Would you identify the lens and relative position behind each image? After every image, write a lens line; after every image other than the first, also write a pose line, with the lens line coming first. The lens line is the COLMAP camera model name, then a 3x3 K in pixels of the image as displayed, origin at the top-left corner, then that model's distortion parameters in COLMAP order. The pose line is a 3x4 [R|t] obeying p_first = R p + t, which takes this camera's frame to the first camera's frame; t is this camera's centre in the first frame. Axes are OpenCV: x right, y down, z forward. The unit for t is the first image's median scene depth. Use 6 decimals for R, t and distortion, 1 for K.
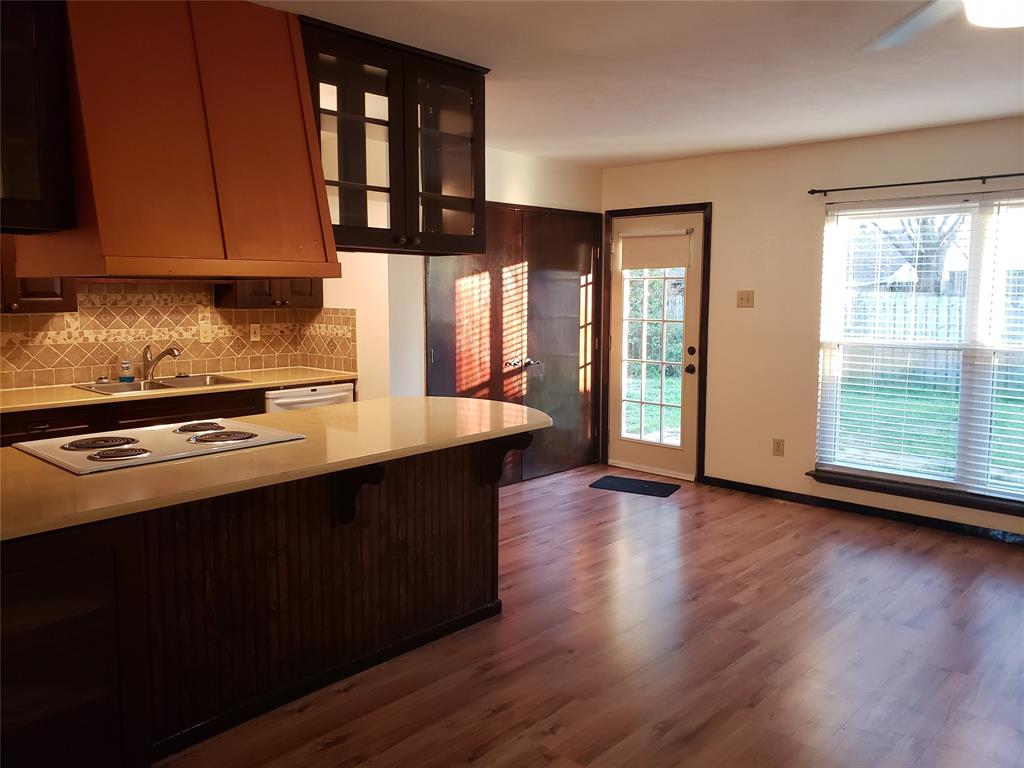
lens RADIAL K [[810.0, 0, 506.7], [0, 810.0, 382.4], [0, 0, 1]] dist [0.050782, -0.003683]
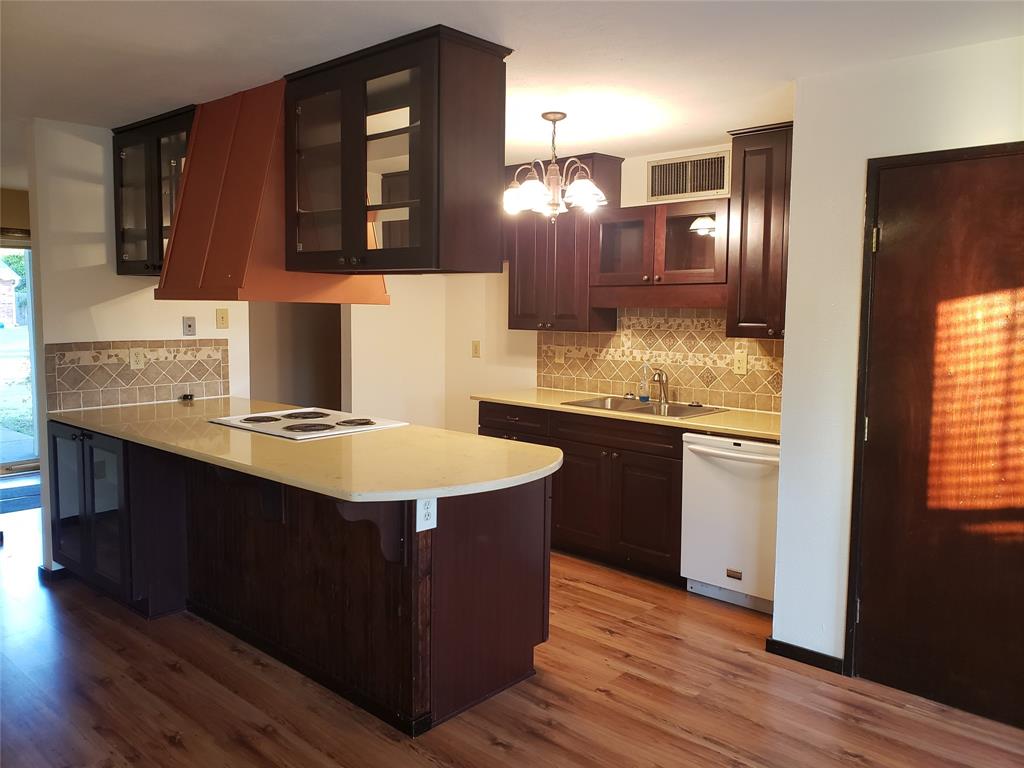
lens RADIAL K [[810.0, 0, 506.7], [0, 810.0, 381.9], [0, 0, 1]] dist [0.050782, -0.003683]
pose [[-0.008584, 0.096341, -0.995311, 0.562805], [-0.126978, 0.987186, 0.096649, -0.102142], [0.991868, 0.127212, 0.003759, 0.812814]]
